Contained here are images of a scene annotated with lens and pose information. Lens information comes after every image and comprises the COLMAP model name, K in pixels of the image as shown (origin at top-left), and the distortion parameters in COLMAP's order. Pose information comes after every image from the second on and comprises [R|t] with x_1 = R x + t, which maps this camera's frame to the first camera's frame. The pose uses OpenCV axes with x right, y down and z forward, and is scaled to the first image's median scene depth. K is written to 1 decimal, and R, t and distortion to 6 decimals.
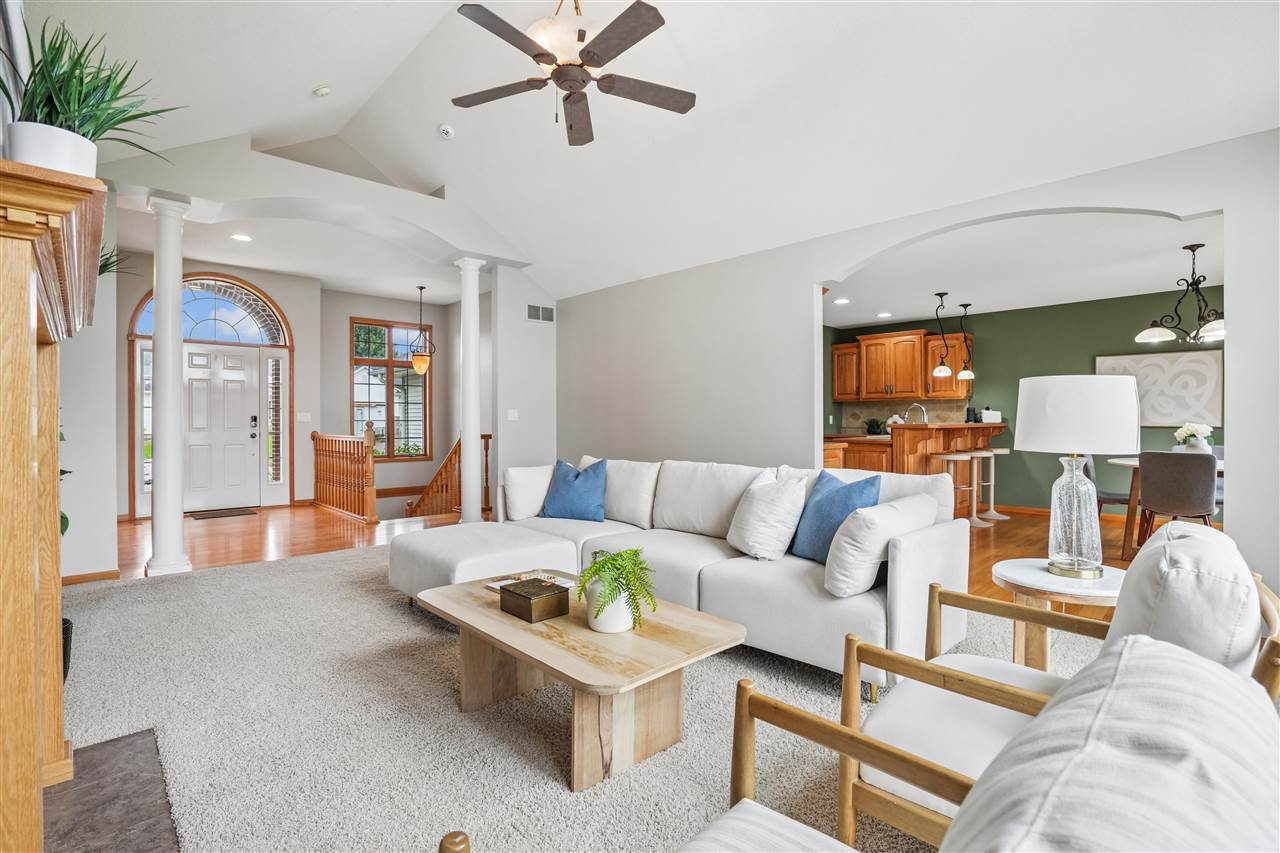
lens RADIAL K [[597.9, 0, 631.7], [0, 597.9, 423.7], [0, 0, 1]] dist [-0.028327, 0.001968]
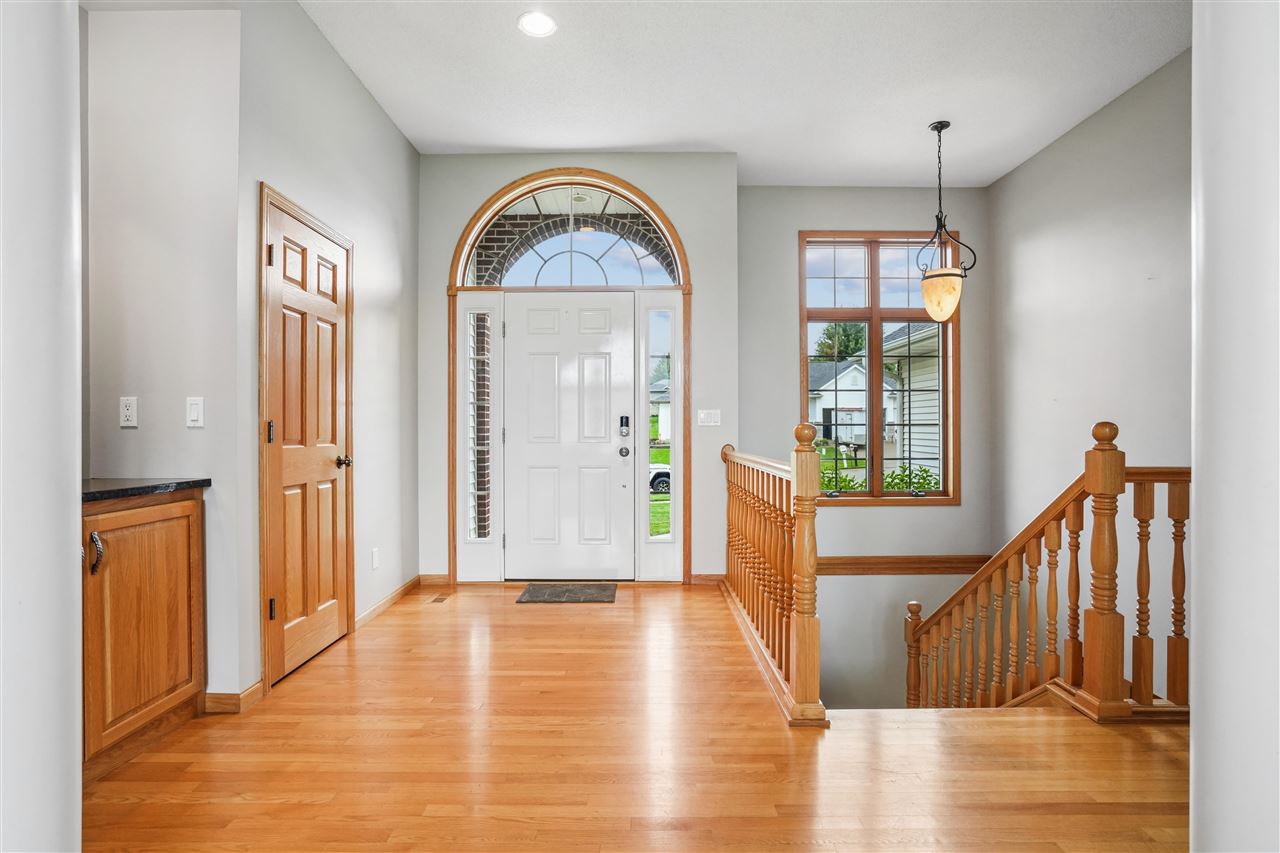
lens RADIAL K [[626.5, 0, 631.1], [0, 626.5, 427.4], [0, 0, 1]] dist [-0.034859, 0.001980]
pose [[0.714202, 0.003838, -0.699929, -0.200355], [-0.002018, 0.999992, 0.003424, -0.004202], [0.699936, -0.001033, 0.714205, 0.522930]]
